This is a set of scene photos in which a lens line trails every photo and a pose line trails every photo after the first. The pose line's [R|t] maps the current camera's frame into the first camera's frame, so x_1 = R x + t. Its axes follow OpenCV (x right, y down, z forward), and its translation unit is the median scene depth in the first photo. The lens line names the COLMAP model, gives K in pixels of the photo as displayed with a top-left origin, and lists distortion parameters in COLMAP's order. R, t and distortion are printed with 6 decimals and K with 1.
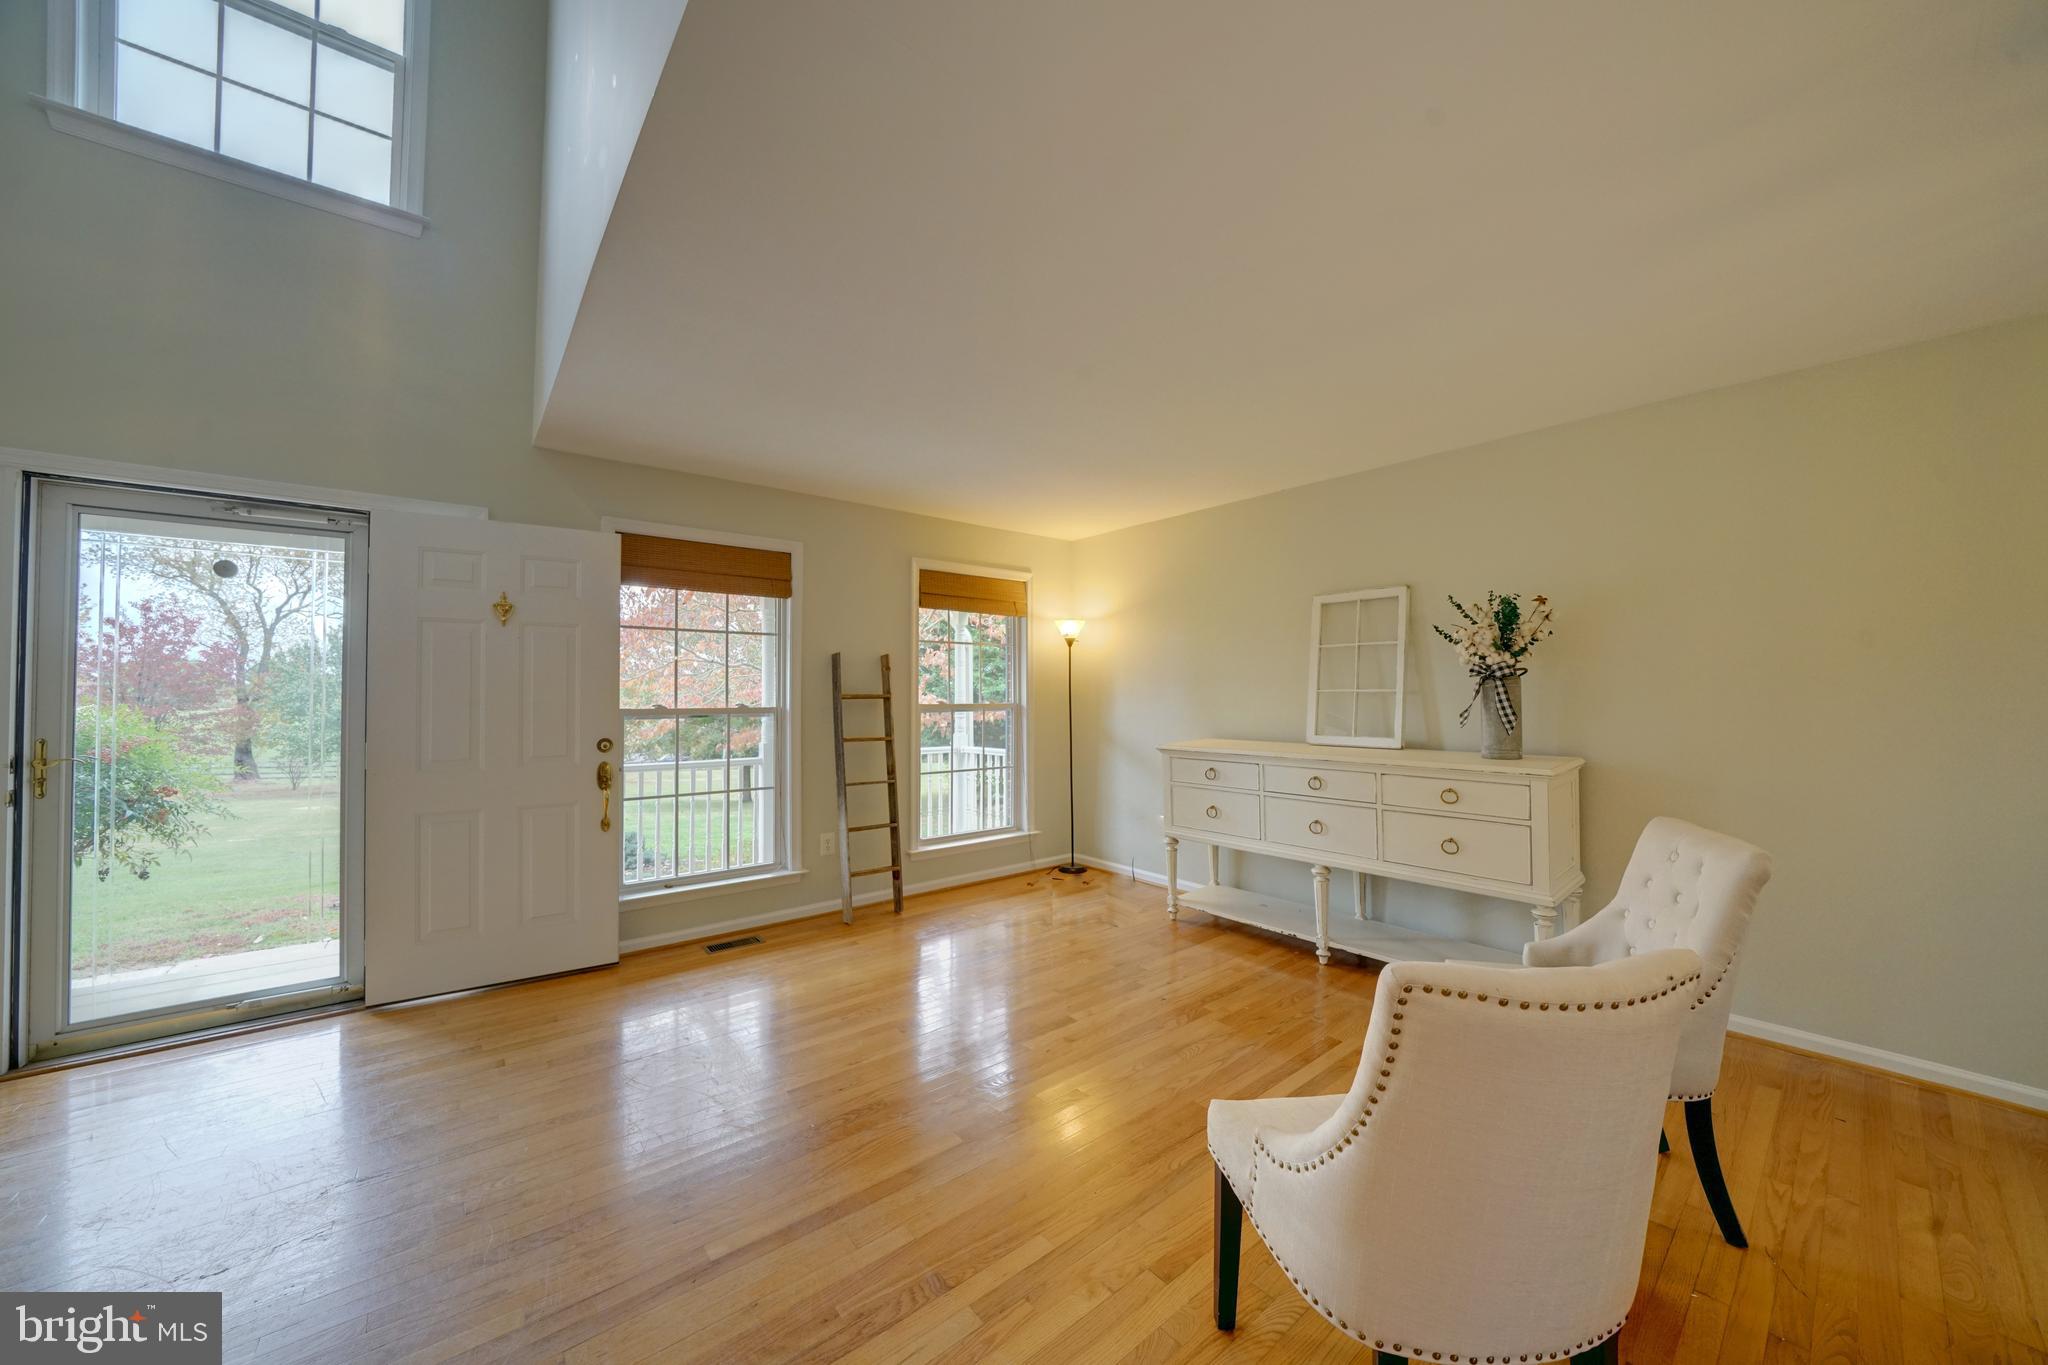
lens RADIAL K [[713.6, 0, 1020.6], [0, 713.6, 681.3], [0, 0, 1]] dist [-0.027447, 0.003364]
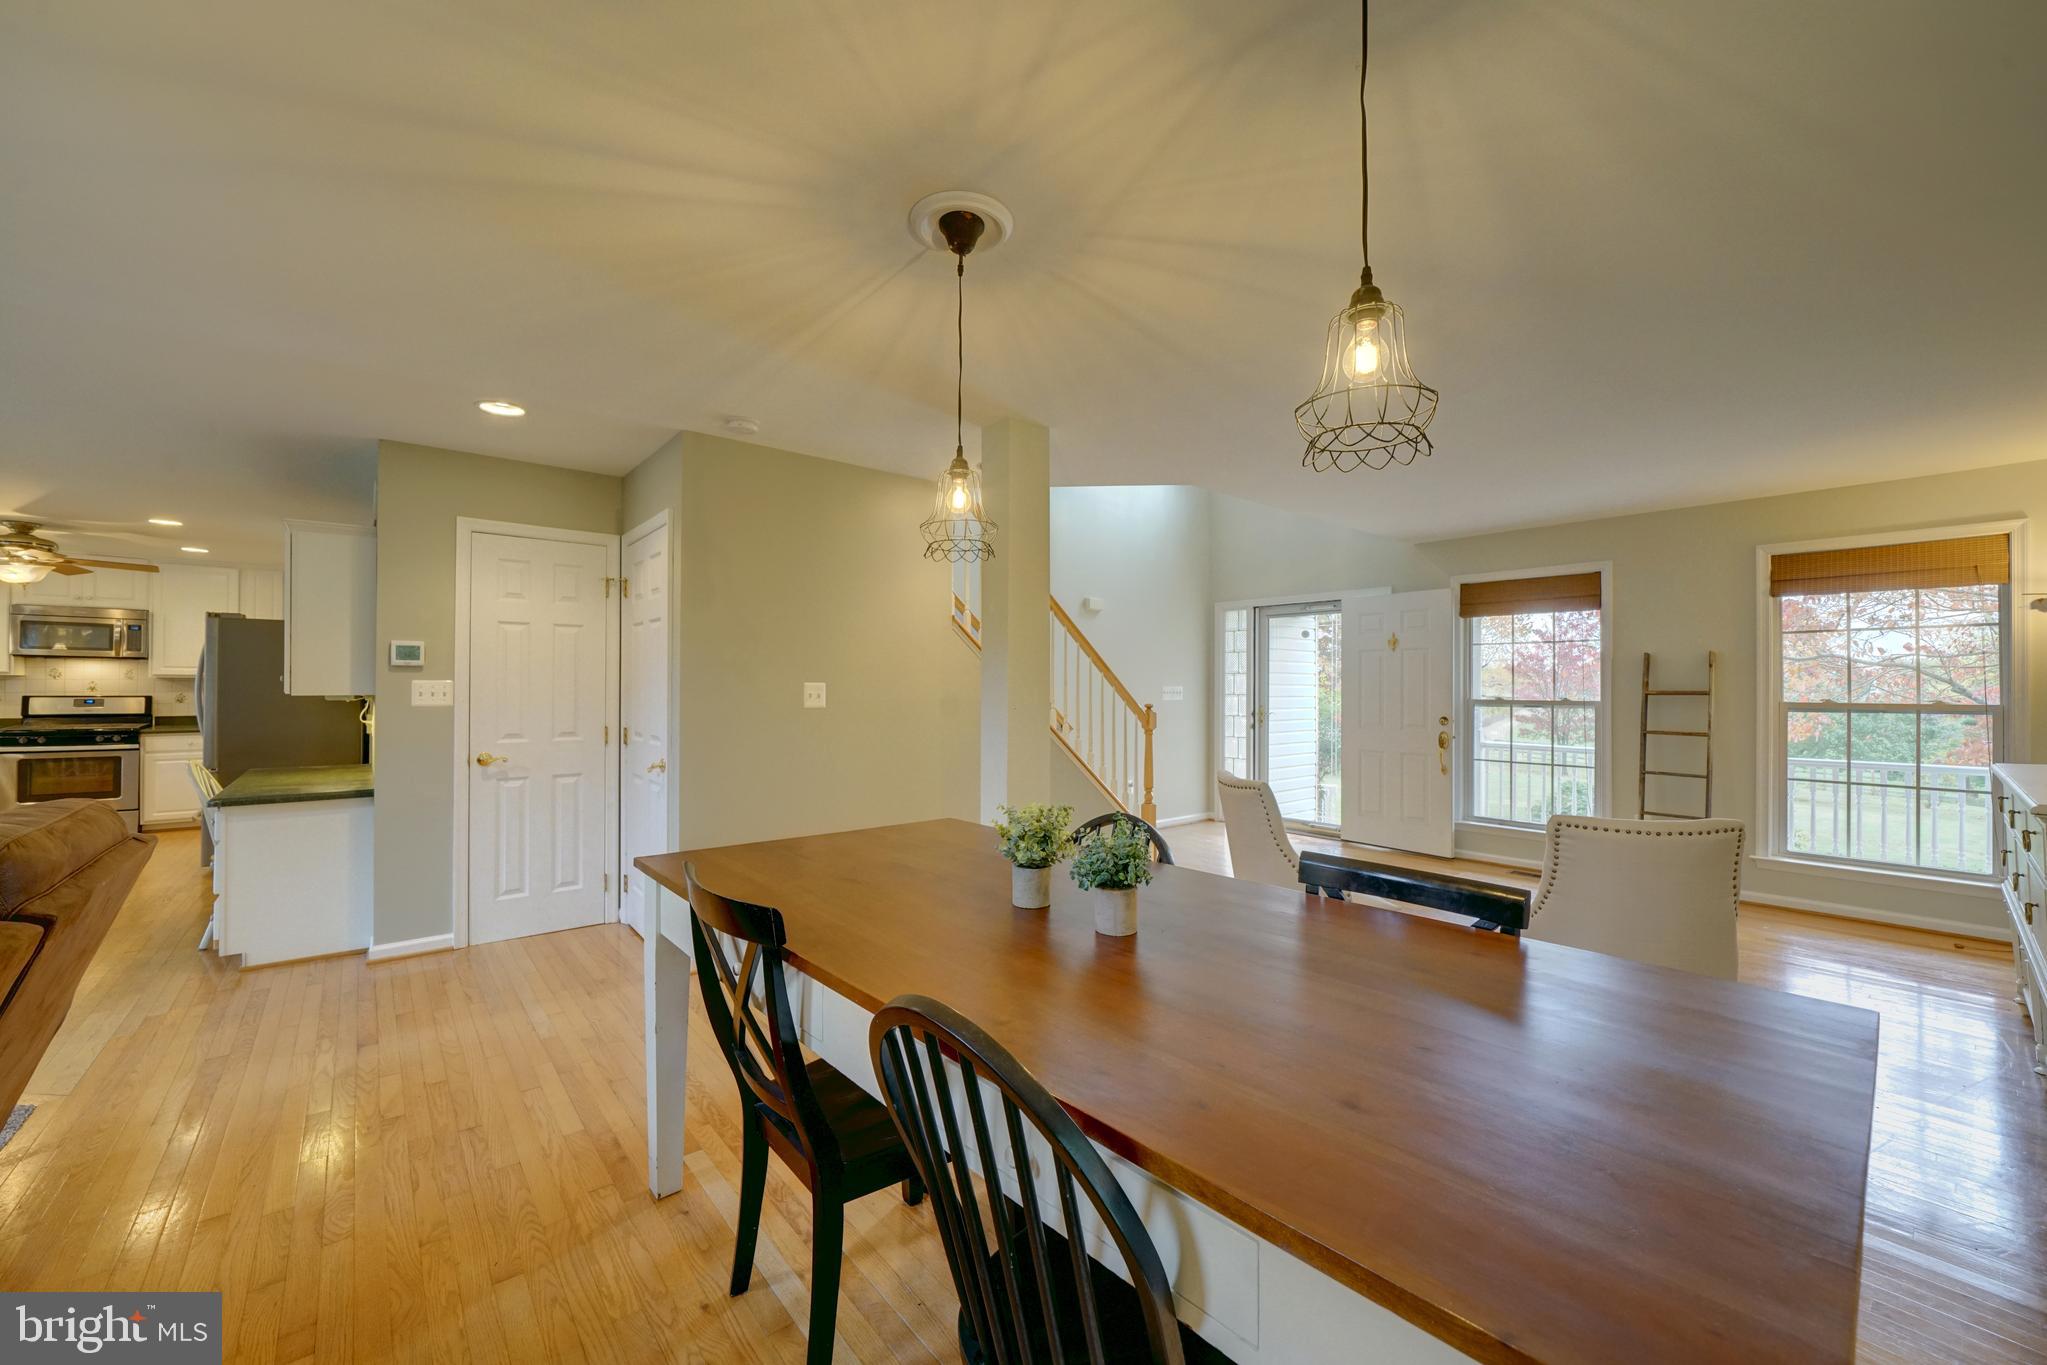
lens RADIAL K [[783.5, 0, 1019.0], [0, 783.5, 683.1], [0, 0, 1]] dist [-0.002542, 0.000220]
pose [[0.015406, -0.003781, -0.999874, 0.973419], [0.013008, 0.999909, -0.003581, -0.001499], [0.999797, -0.012951, 0.015454, -0.001778]]
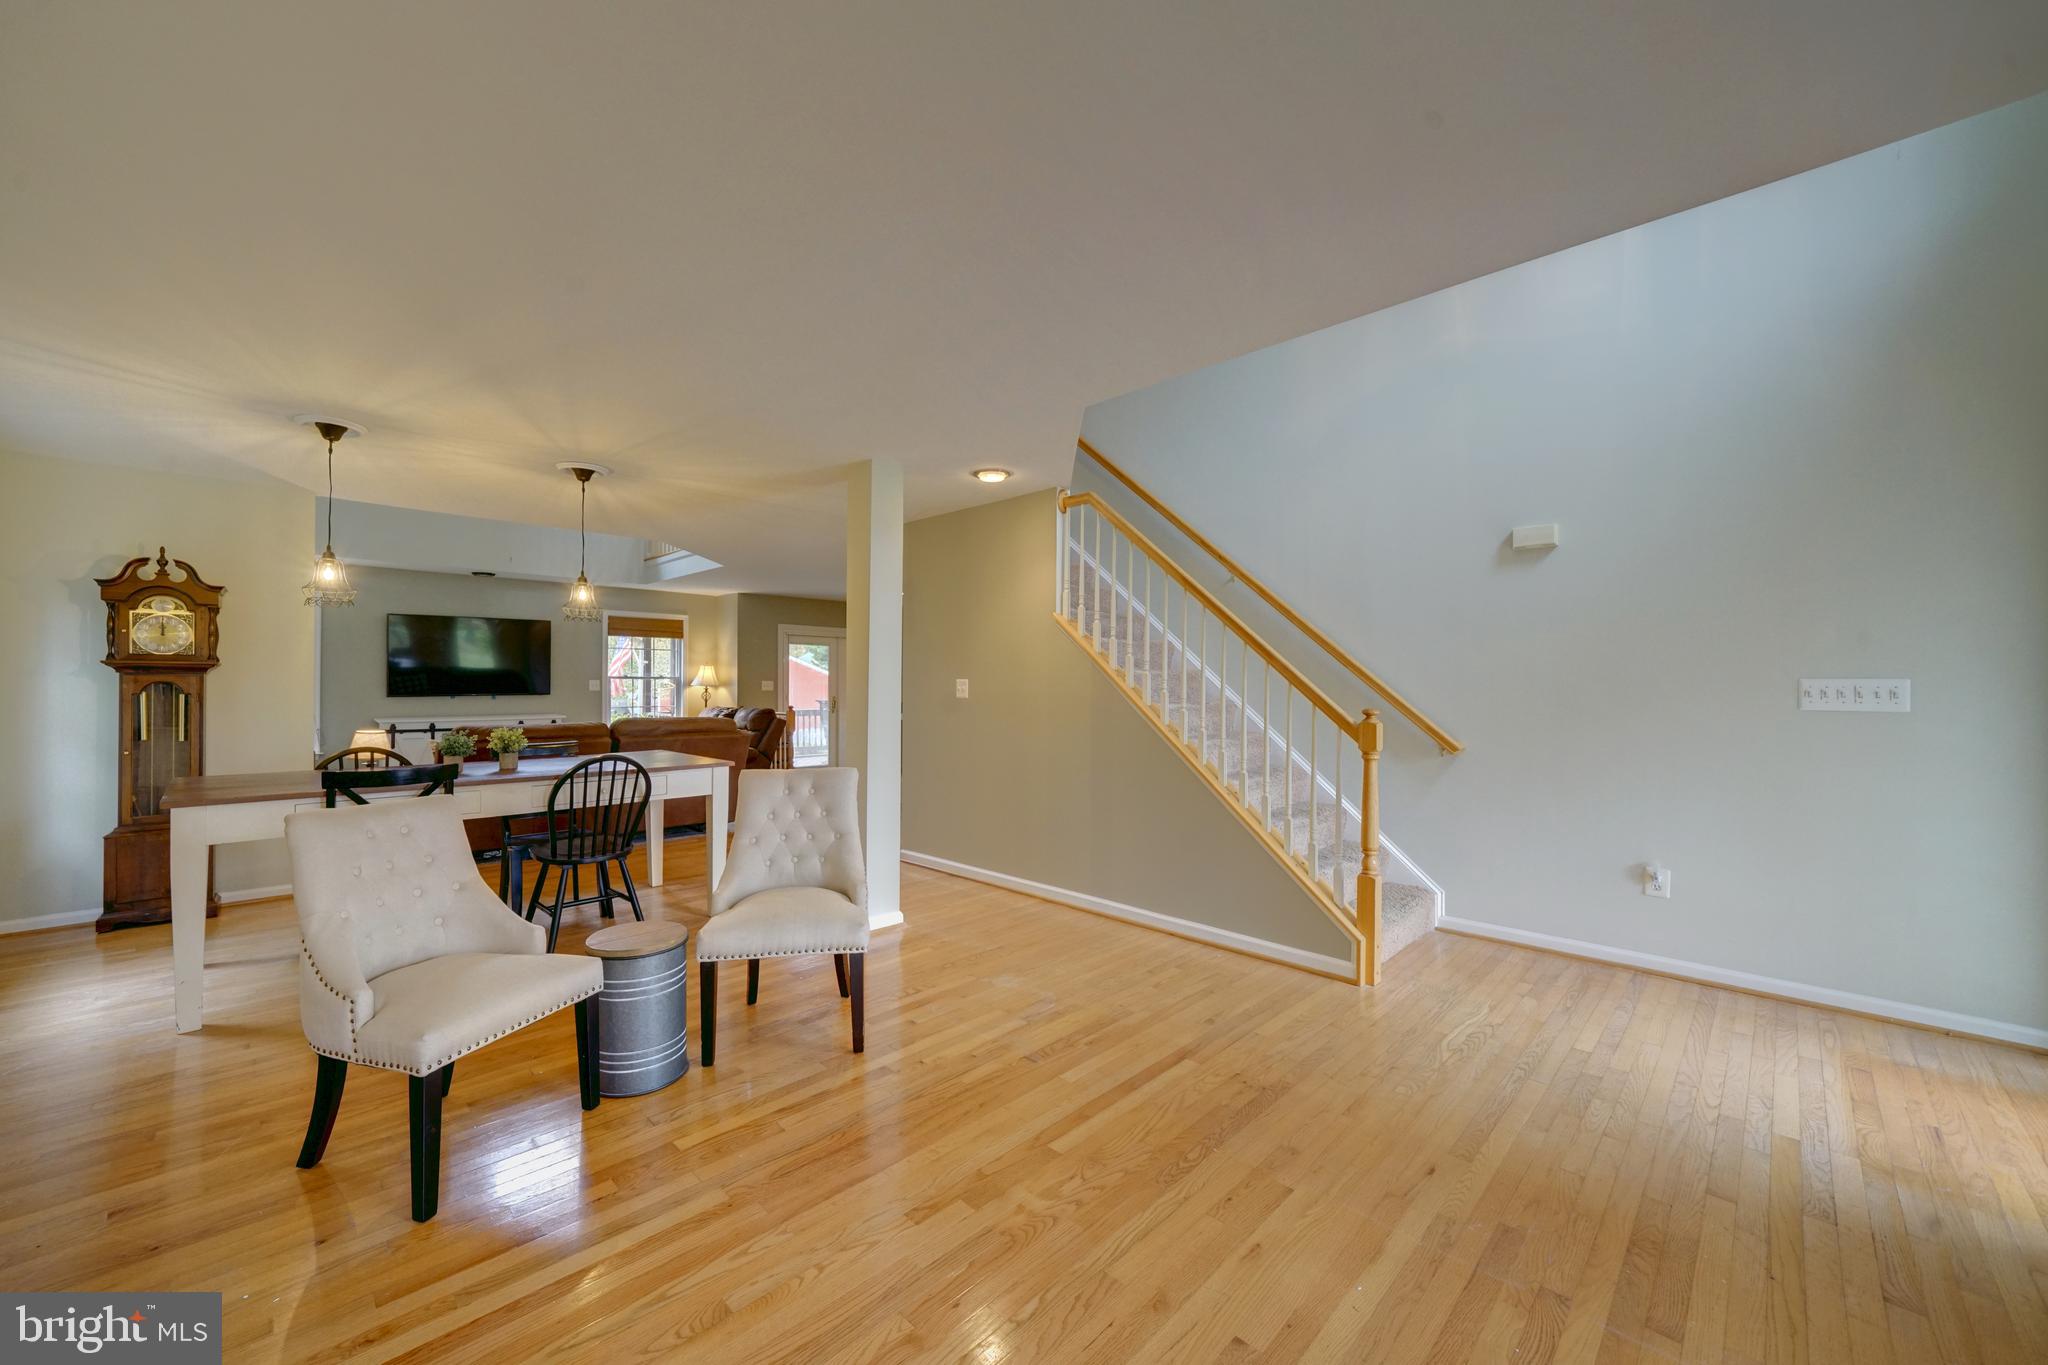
lens RADIAL K [[774.4, 0, 1013.7], [0, 774.4, 681.8], [0, 0, 1]] dist [-0.003448, 0.000313]
pose [[-0.995132, -0.001571, -0.098542, 0.037242], [0.000429, 0.999794, -0.020273, 0.021307], [0.098554, -0.020217, -0.994926, 1.044741]]
